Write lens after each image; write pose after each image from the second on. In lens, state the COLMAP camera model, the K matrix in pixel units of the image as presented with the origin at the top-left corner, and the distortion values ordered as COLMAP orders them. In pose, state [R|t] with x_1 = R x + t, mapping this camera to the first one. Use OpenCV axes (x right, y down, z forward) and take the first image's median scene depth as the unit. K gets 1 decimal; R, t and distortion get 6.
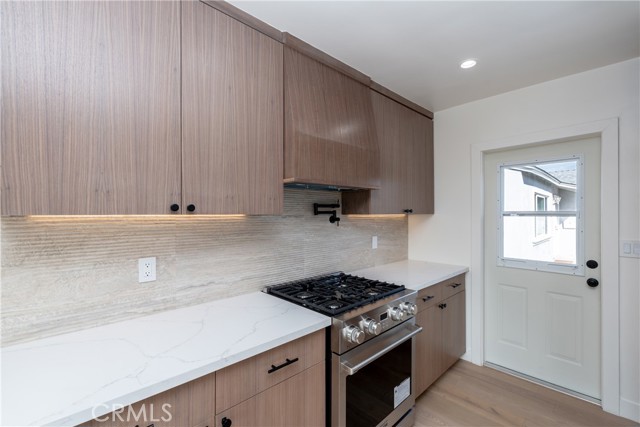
lens RADIAL K [[281.6, 0, 316.7], [0, 281.6, 214.7], [0, 0, 1]] dist [-0.006819, 0.000902]
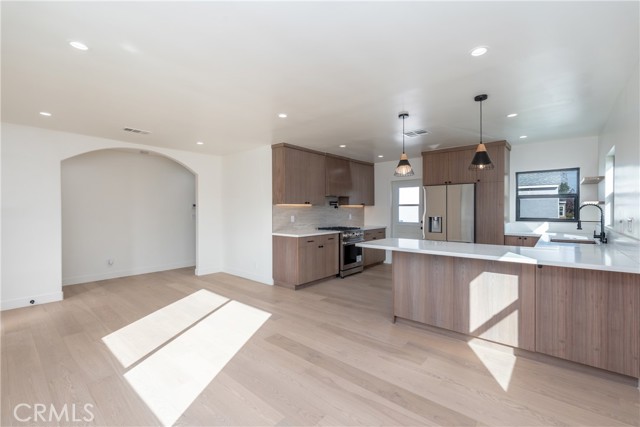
lens RADIAL K [[281.6, 0, 317.1], [0, 281.6, 210.6], [0, 0, 1]] dist [-0.006819, 0.000902]
pose [[0.995731, -0.000568, 0.092304, -0.365678], [0.000168, 0.999991, 0.004342, 0.037429], [-0.092306, -0.004308, 0.995721, -1.684657]]
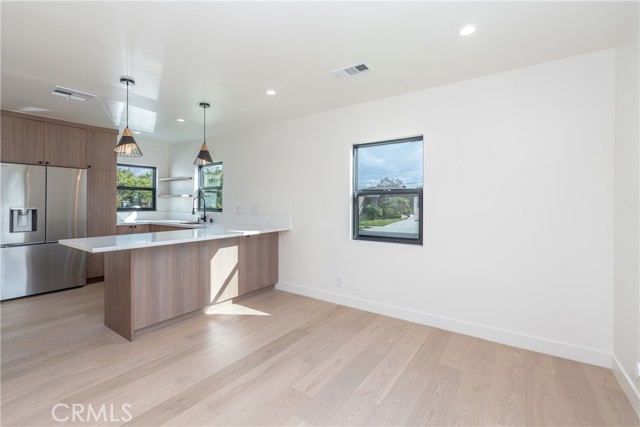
lens RADIAL K [[281.6, 0, 328.1], [0, 281.6, 202.5], [0, 0, 1]] dist [-0.006819, 0.000902]
pose [[-0.214006, 0.001485, 0.976831, -1.095475], [-0.004550, 0.999986, -0.002517, 0.056345], [-0.976822, -0.004984, -0.213997, -0.856115]]
